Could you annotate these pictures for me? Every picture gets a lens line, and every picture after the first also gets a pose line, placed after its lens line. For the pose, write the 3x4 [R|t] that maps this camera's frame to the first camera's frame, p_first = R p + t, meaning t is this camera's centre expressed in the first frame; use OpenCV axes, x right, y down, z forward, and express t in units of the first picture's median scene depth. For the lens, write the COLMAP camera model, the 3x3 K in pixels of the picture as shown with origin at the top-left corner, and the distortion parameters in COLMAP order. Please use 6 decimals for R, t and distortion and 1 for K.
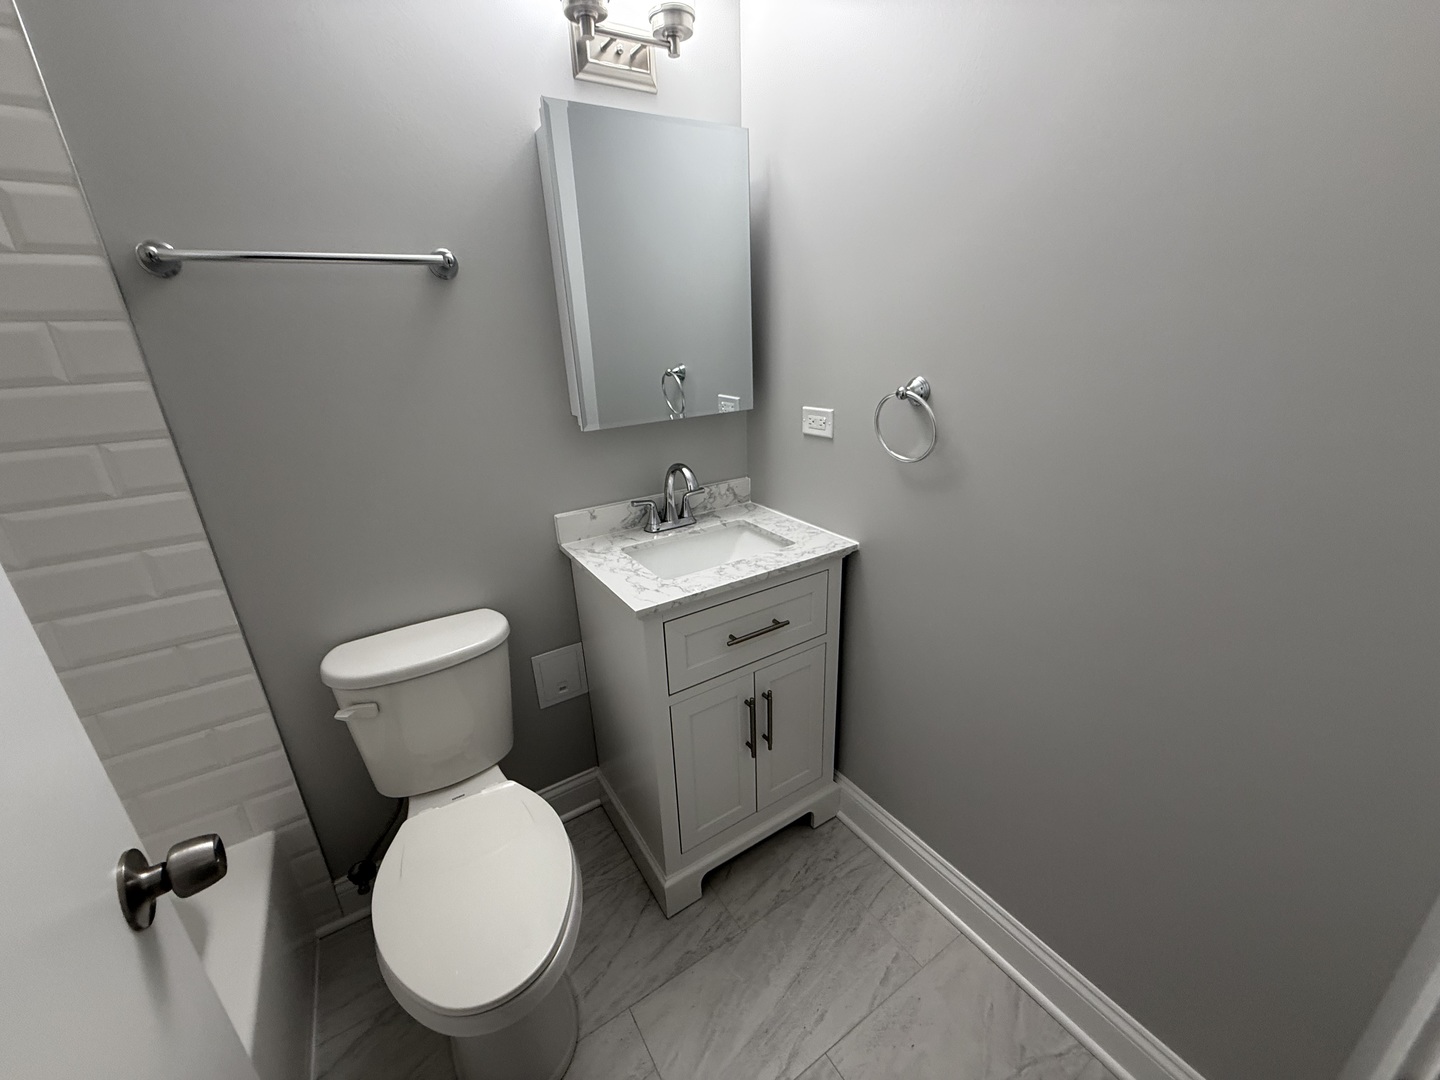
lens RADIAL K [[576.5, 0, 723.0], [0, 576.5, 538.4], [0, 0, 1]] dist [0.003194, 0.000104]
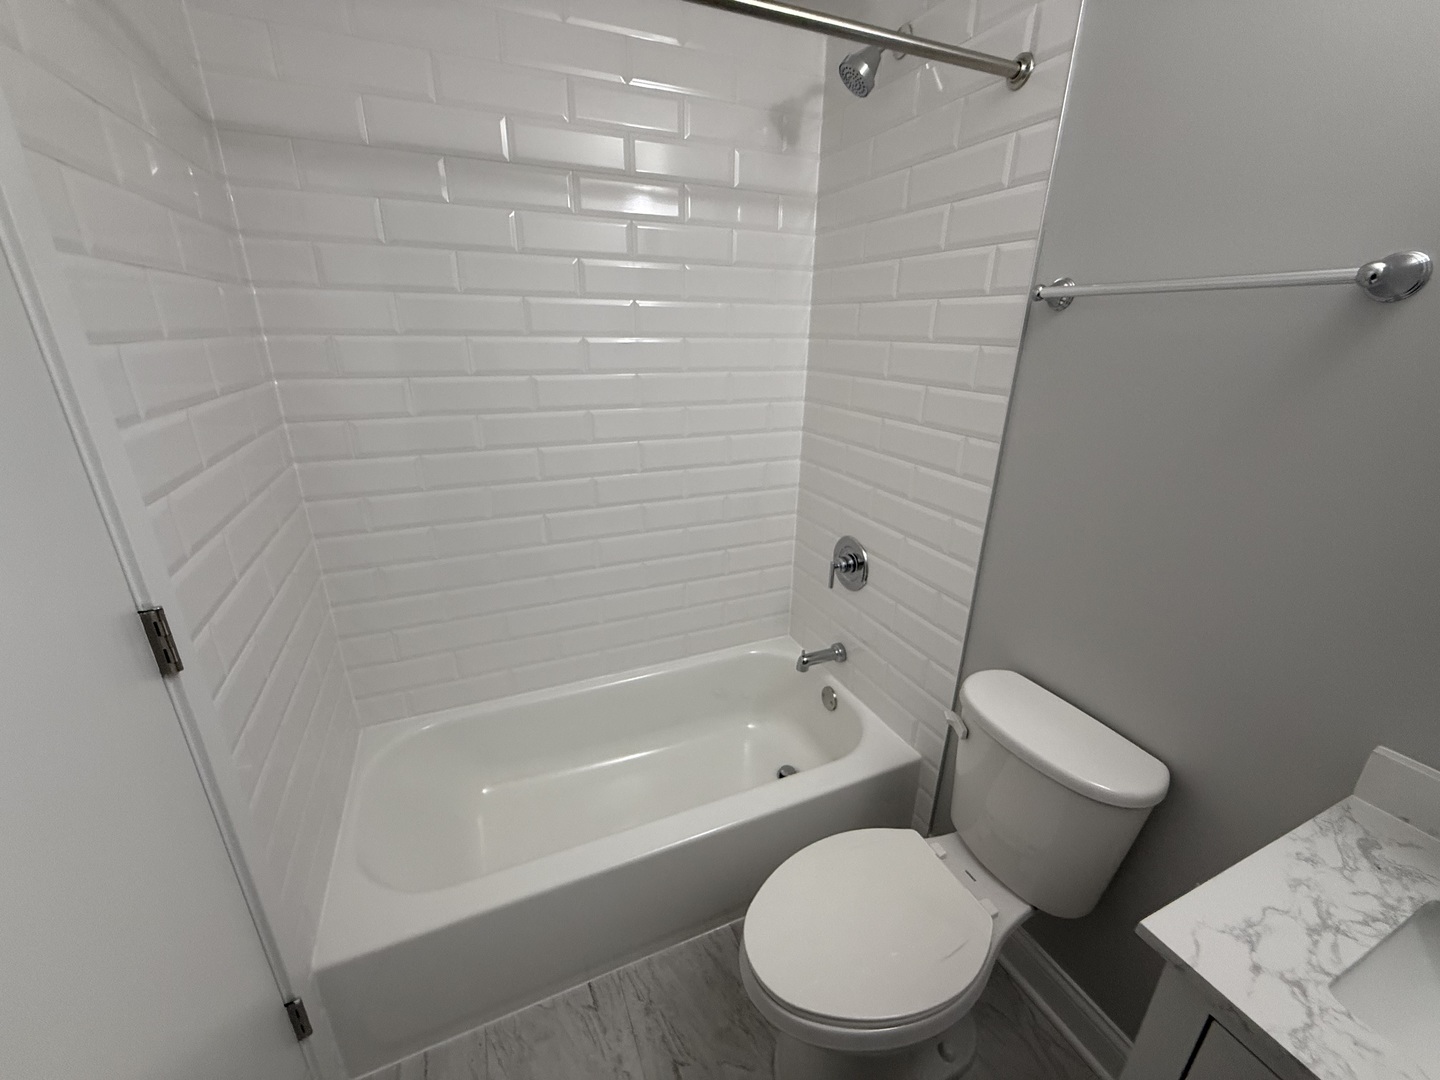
lens RADIAL K [[576.5, 0, 719.4], [0, 576.5, 538.1], [0, 0, 1]] dist [0.003194, 0.000104]
pose [[-0.159573, 0.365815, -0.916905, 0.250846], [-0.354421, 0.845653, 0.399069, -0.230353], [0.921370, 0.388652, -0.005291, 0.450417]]
